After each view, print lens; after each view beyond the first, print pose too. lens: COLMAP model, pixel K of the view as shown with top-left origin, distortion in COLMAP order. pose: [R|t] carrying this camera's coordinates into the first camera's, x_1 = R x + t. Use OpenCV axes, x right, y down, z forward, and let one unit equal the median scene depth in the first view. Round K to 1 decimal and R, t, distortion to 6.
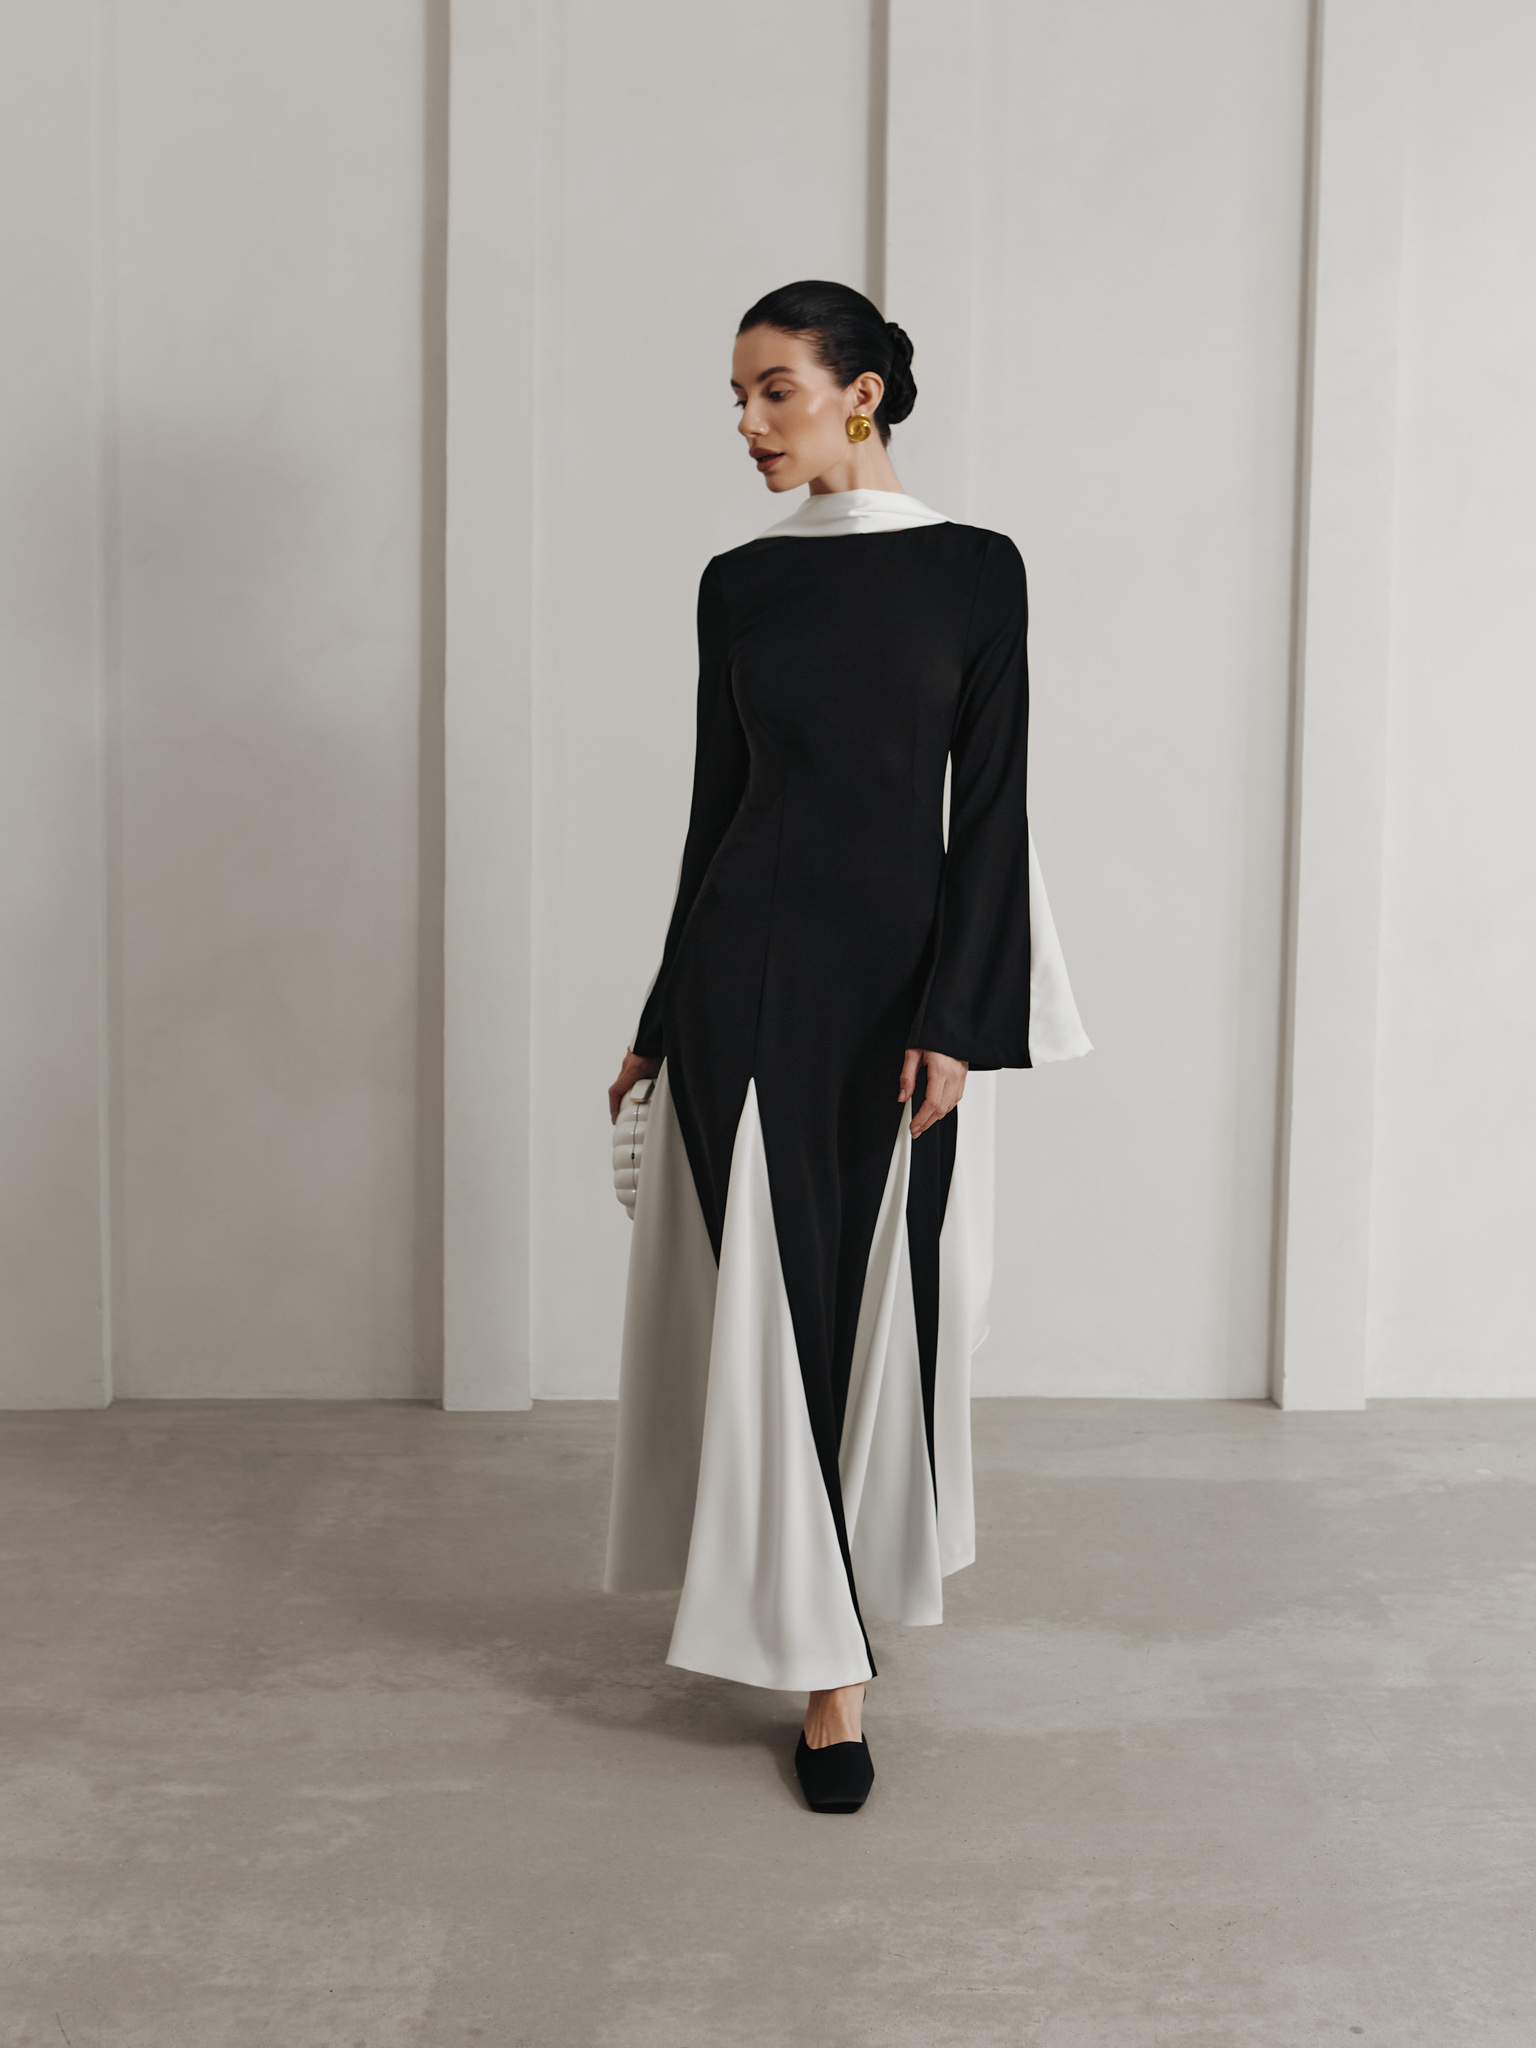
lens RADIAL K [[2461.1, 0, 781.4], [0, 2461.1, 996.8], [0, 0, 1]] dist [-0.013551, 0.024140]
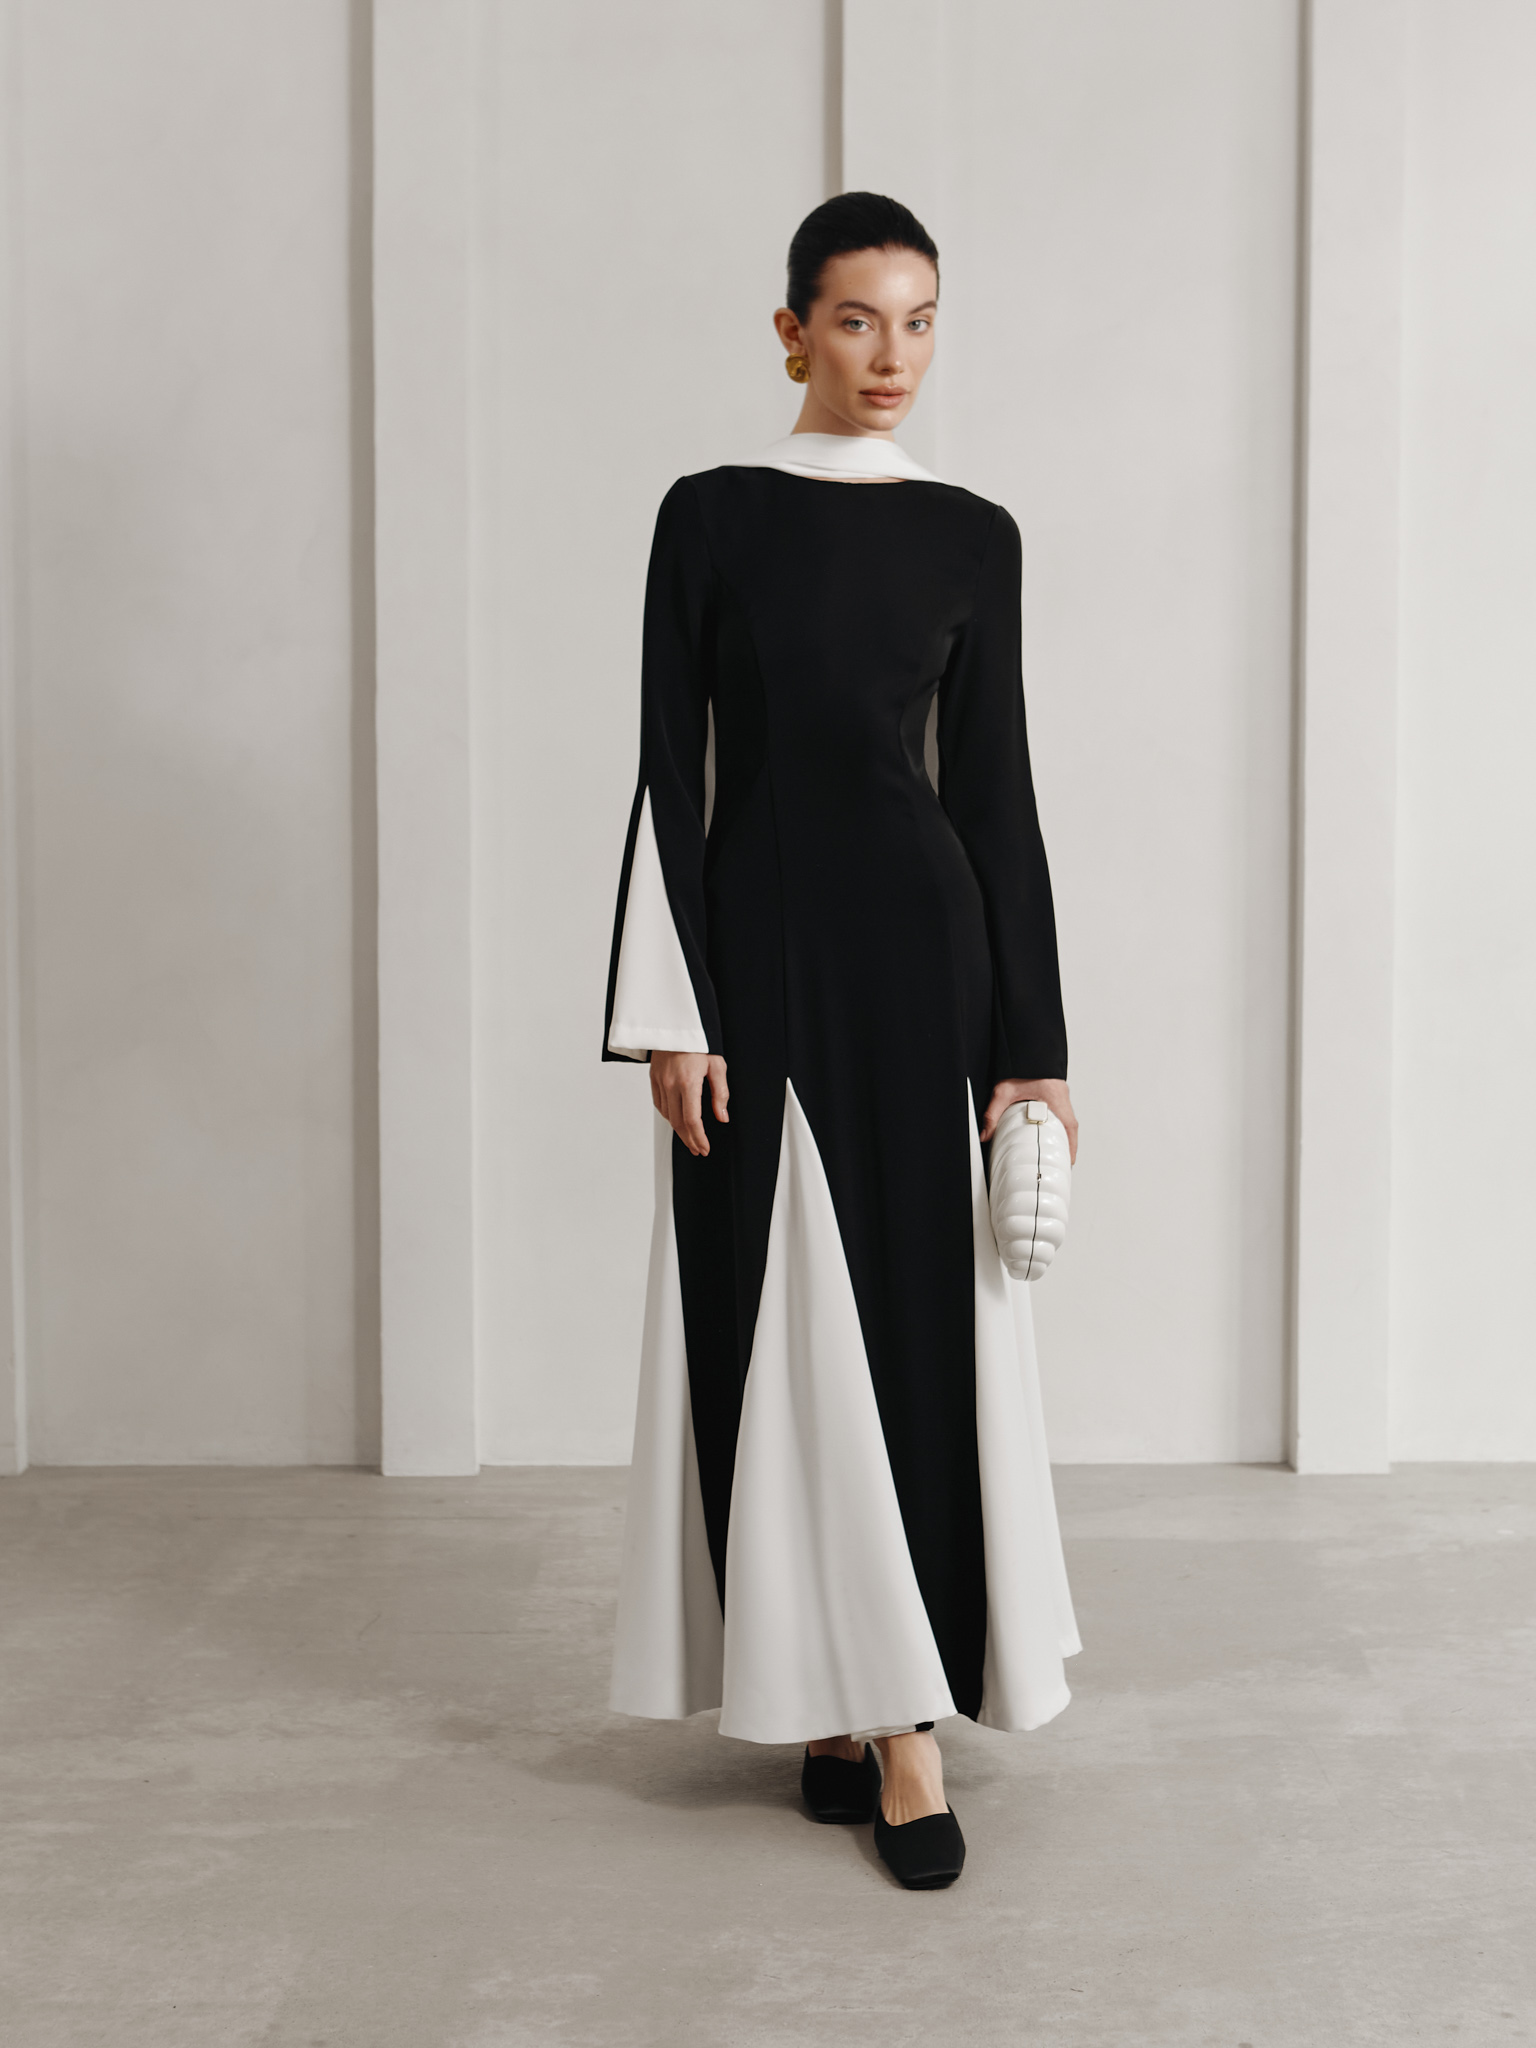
lens RADIAL K [[2768.8, 0, 768.0], [0, 2768.8, 1024.0], [0, 0, 1]] dist [0.008572, 0.001449]
pose [[0.999484, -0.008759, -0.030919, 0.048990], [0.008044, 0.999700, -0.023153, 0.028310], [0.031113, 0.022892, 0.999254, -0.046684]]
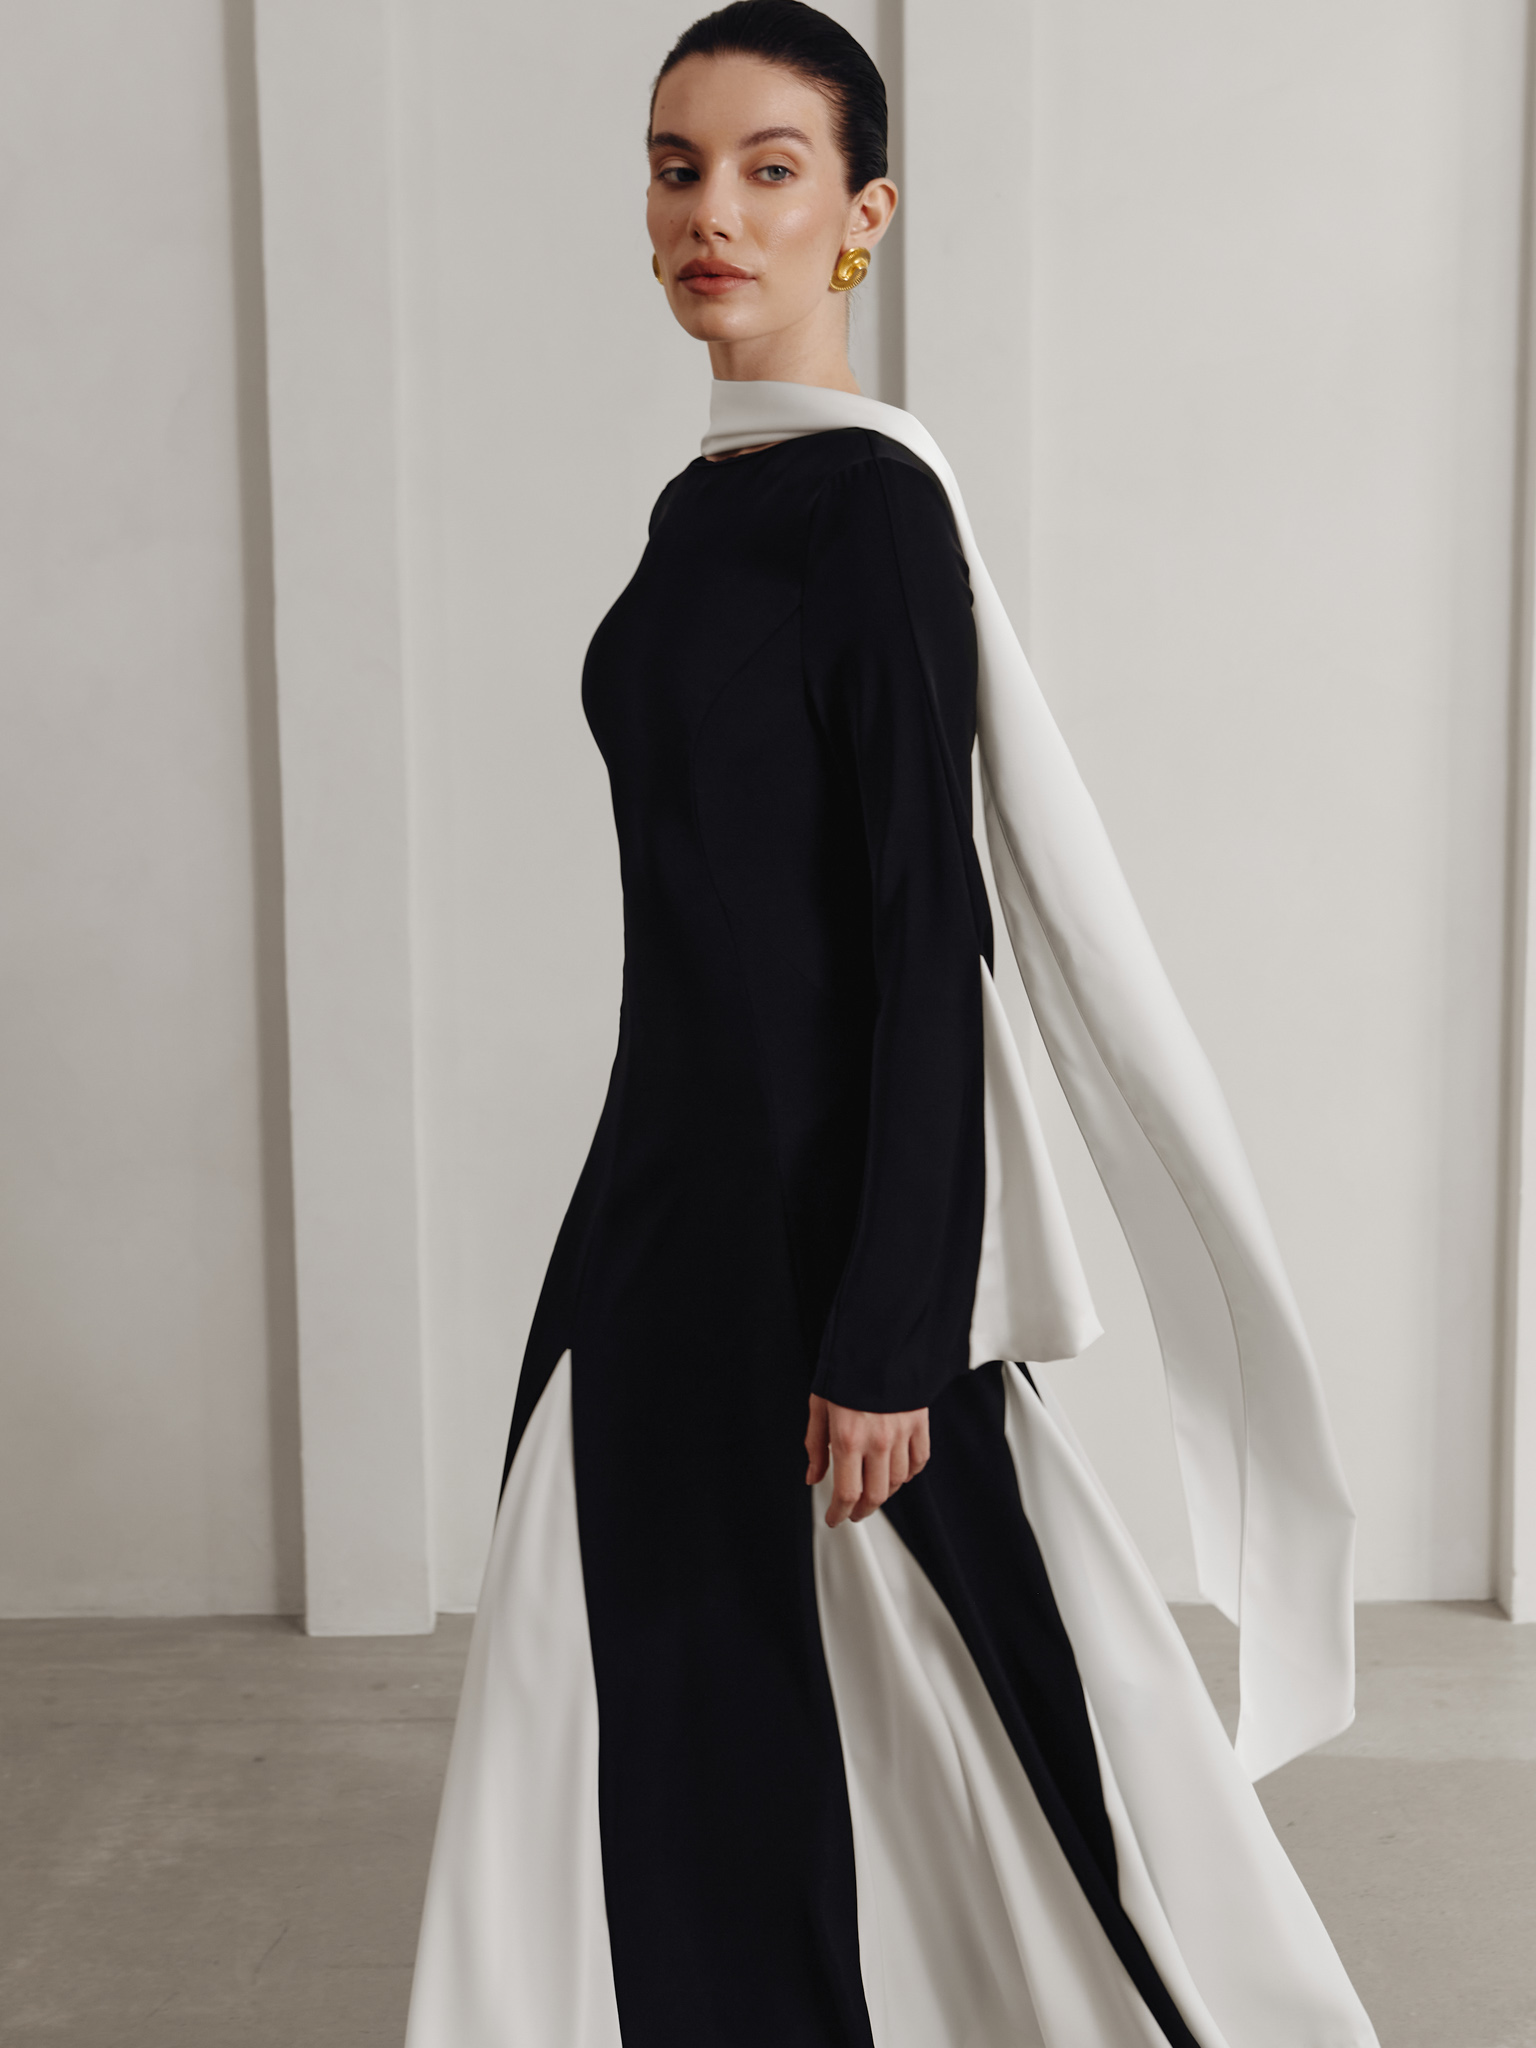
lens RADIAL K [[3076.2, 0, 768.0], [0, 3076.2, 1024.0], [0, 0, 1]] dist [0.025778, 0.066430]
pose [[0.999069, -0.016620, -0.039817, 0.038440], [0.018436, 0.998785, 0.045698, -0.052955], [0.039009, -0.046389, 0.998161, 0.159706]]
